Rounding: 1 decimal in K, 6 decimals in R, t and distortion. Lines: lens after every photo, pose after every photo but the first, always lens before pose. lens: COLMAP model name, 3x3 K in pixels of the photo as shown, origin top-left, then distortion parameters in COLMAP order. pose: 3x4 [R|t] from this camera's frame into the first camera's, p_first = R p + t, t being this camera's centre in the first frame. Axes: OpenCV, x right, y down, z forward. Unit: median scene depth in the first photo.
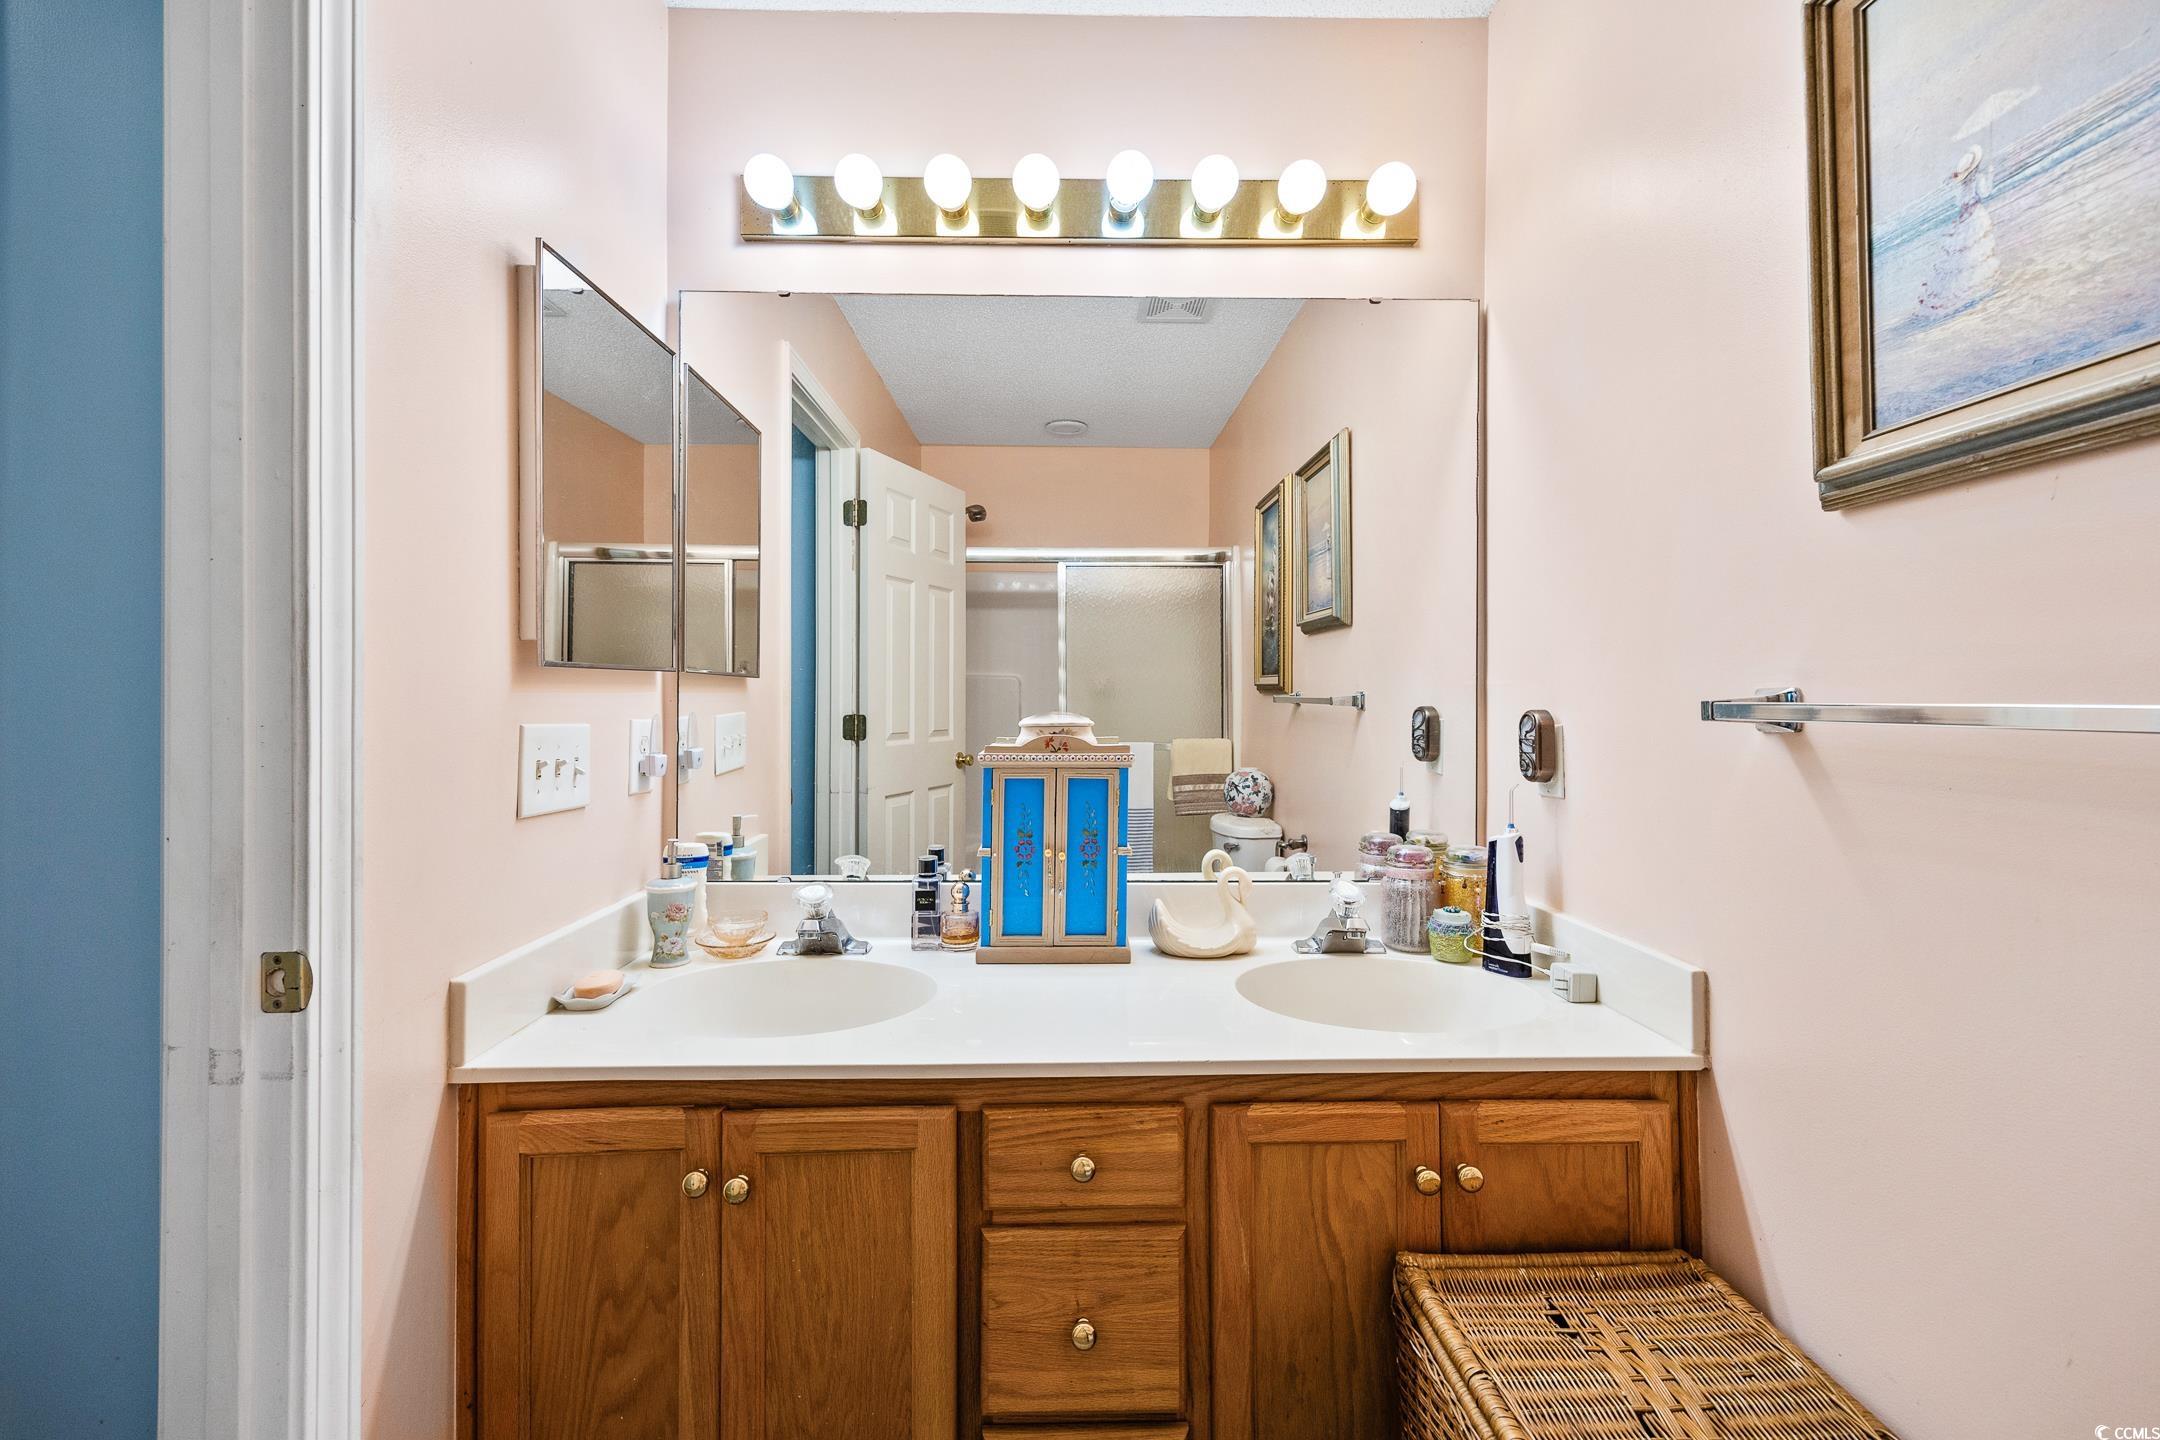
lens RADIAL K [[870.8, 0, 1080.5], [0, 870.8, 689.4], [0, 0, 1]] dist [-0.025551, 0.000023]
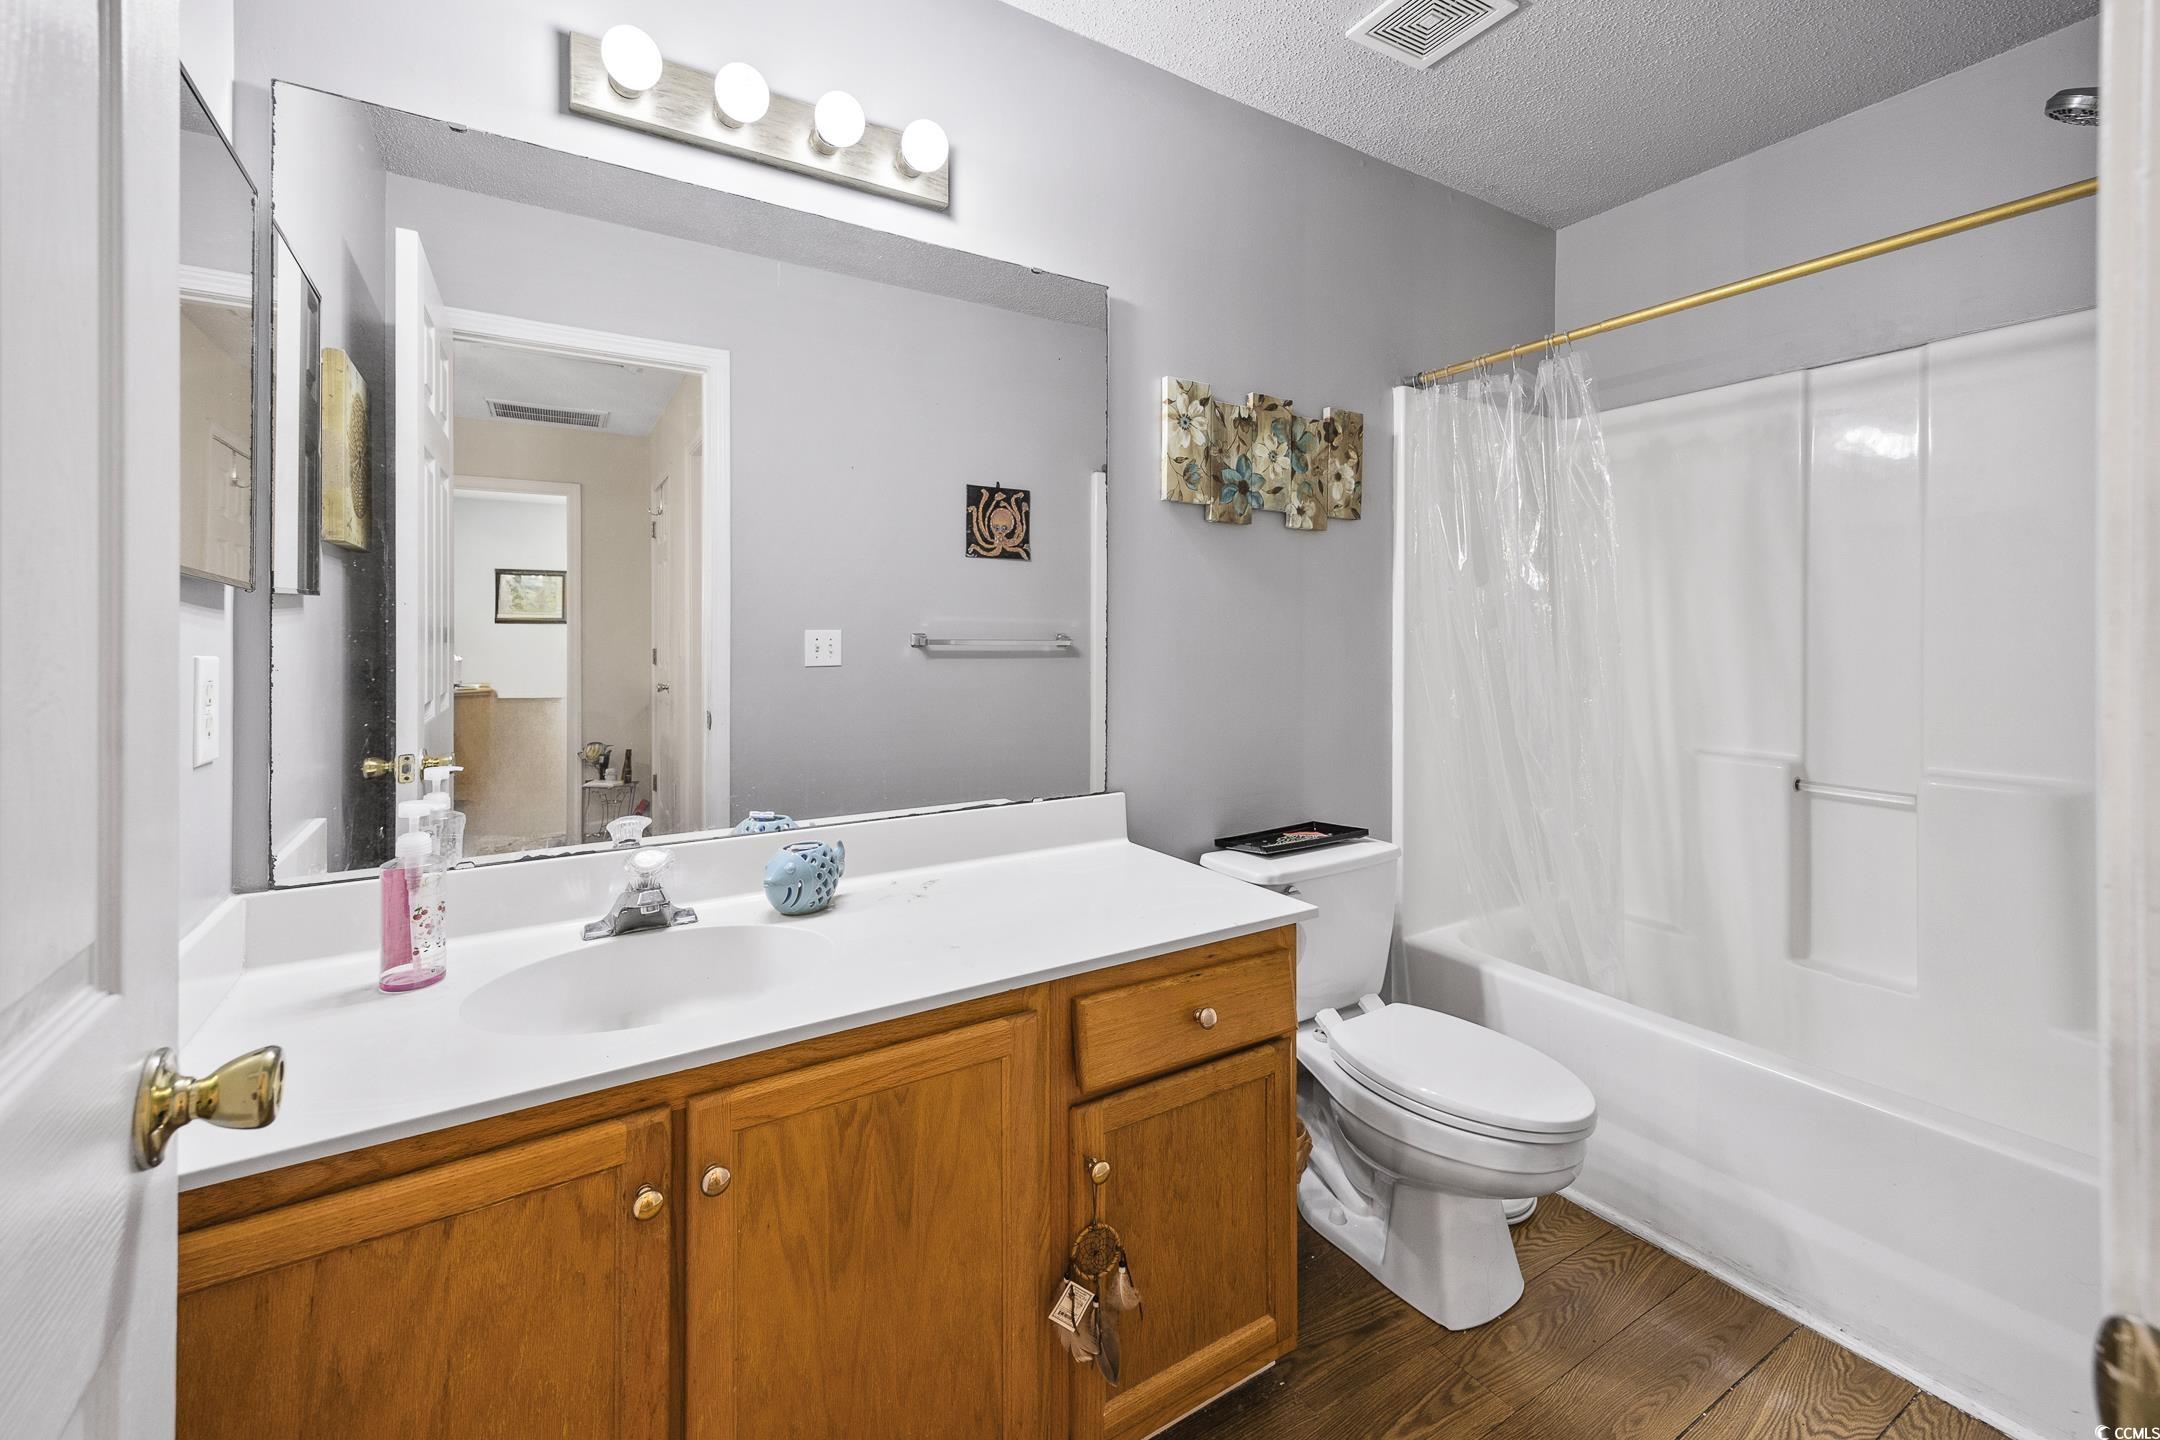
lens RADIAL K [[887.3, 0, 1082.0], [0, 887.3, 635.7], [0, 0, 1]] dist [0.002068, 0.000194]
pose [[0.858728, -0.004616, 0.512412, -0.244751], [0.004375, 0.999989, 0.001676, 0.000317], [-0.512414, 0.000803, 0.858738, -0.003184]]
